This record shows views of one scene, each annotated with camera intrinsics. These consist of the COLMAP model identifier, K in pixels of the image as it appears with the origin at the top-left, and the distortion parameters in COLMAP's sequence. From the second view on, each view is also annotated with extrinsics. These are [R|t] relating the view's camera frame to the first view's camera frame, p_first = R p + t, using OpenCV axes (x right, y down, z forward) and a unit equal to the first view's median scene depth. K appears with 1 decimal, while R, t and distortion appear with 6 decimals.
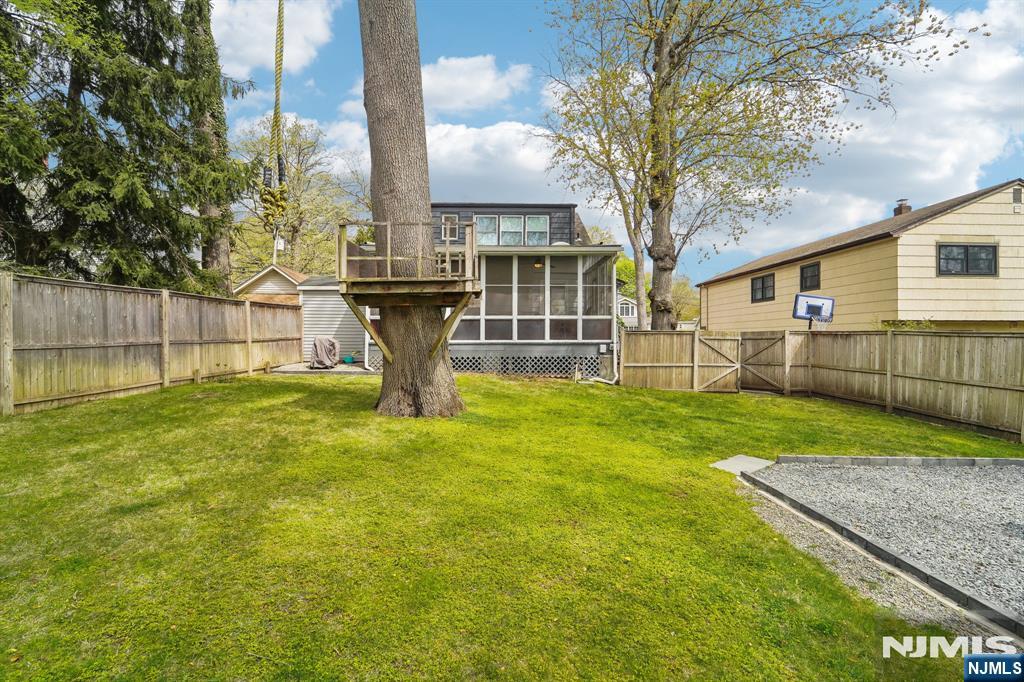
lens RADIAL K [[445.0, 0, 512.3], [0, 445.0, 341.2], [0, 0, 1]] dist [-0.018596, -0.000804]
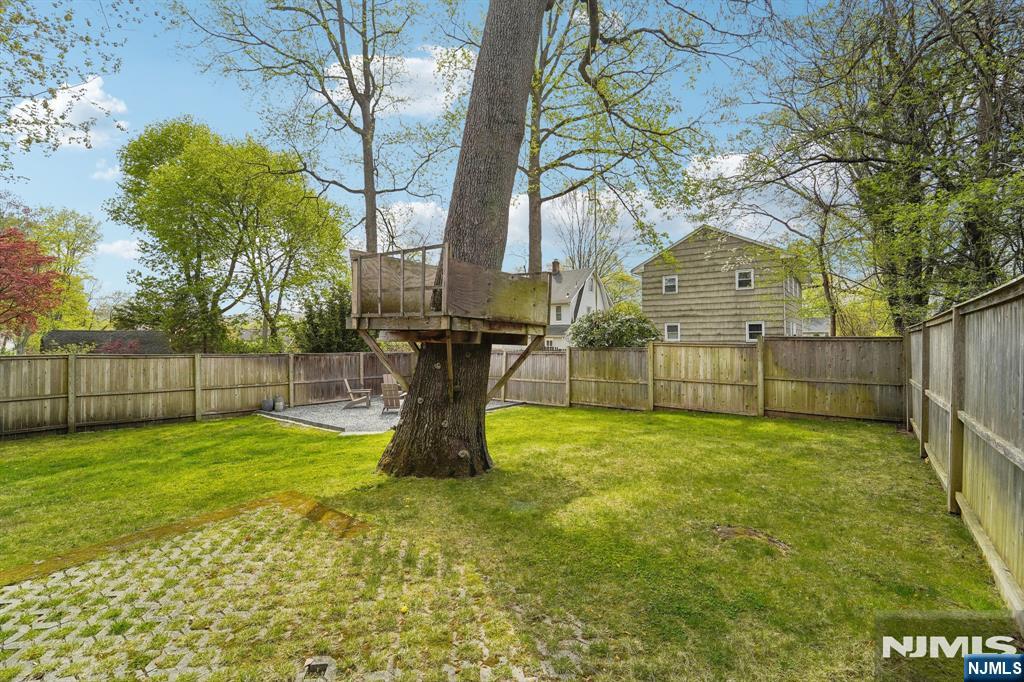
lens RADIAL K [[445.0, 0, 507.7], [0, 445.0, 347.7], [0, 0, 1]] dist [-0.018596, -0.000804]
pose [[-0.792414, 0.002585, 0.609979, -0.651499], [0.013496, 0.999821, 0.013295, -0.043359], [-0.609835, 0.018768, -0.792306, 1.286784]]
